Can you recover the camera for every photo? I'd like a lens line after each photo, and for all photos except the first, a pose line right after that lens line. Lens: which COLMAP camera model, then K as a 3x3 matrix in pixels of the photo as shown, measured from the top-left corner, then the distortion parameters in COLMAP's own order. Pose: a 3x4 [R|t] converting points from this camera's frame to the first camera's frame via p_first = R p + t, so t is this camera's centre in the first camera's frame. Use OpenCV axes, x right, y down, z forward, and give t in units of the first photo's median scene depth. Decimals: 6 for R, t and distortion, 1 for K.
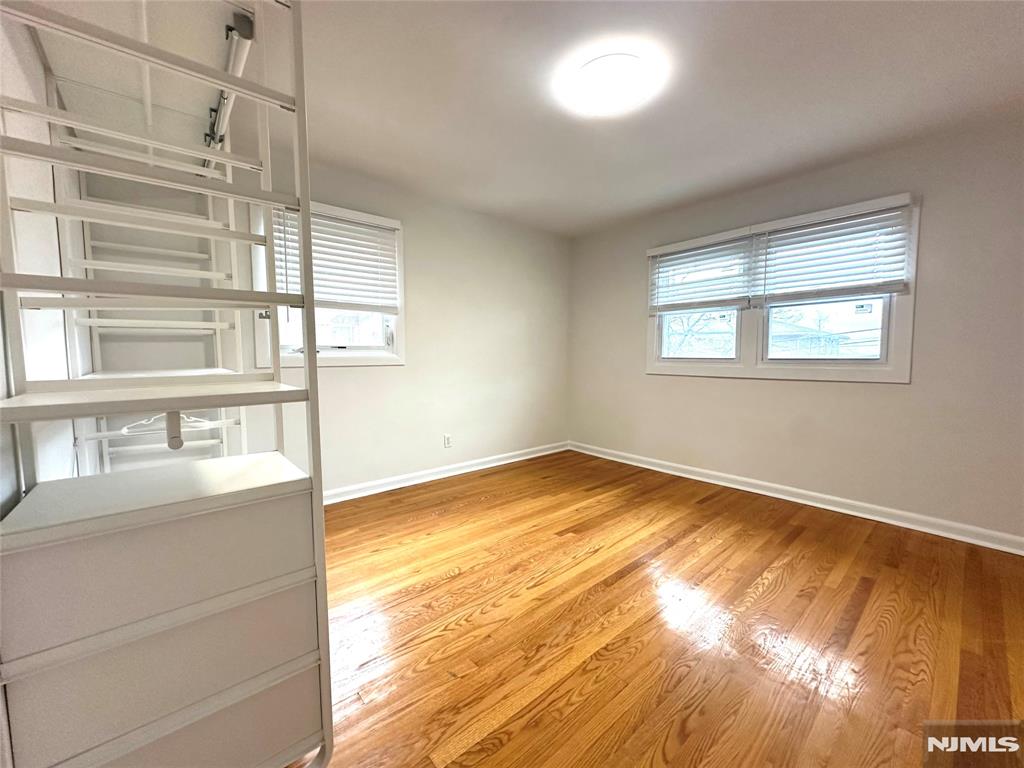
lens RADIAL K [[409.9, 0, 509.7], [0, 409.9, 388.0], [0, 0, 1]] dist [-0.003547, 0.001177]
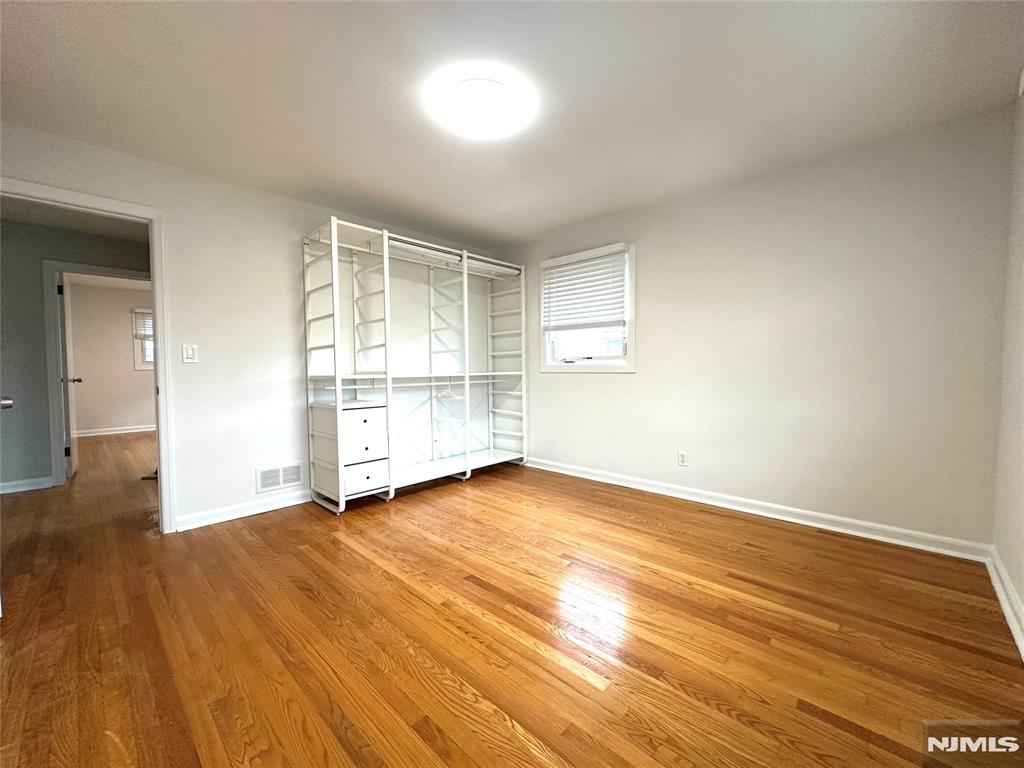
lens RADIAL K [[409.9, 0, 513.0], [0, 409.9, 386.1], [0, 0, 1]] dist [-0.003547, 0.001177]
pose [[0.099593, 0.043251, -0.994088, 0.976260], [-0.076608, 0.996423, 0.035678, -0.045371], [0.992075, 0.072602, 0.102550, 0.742162]]
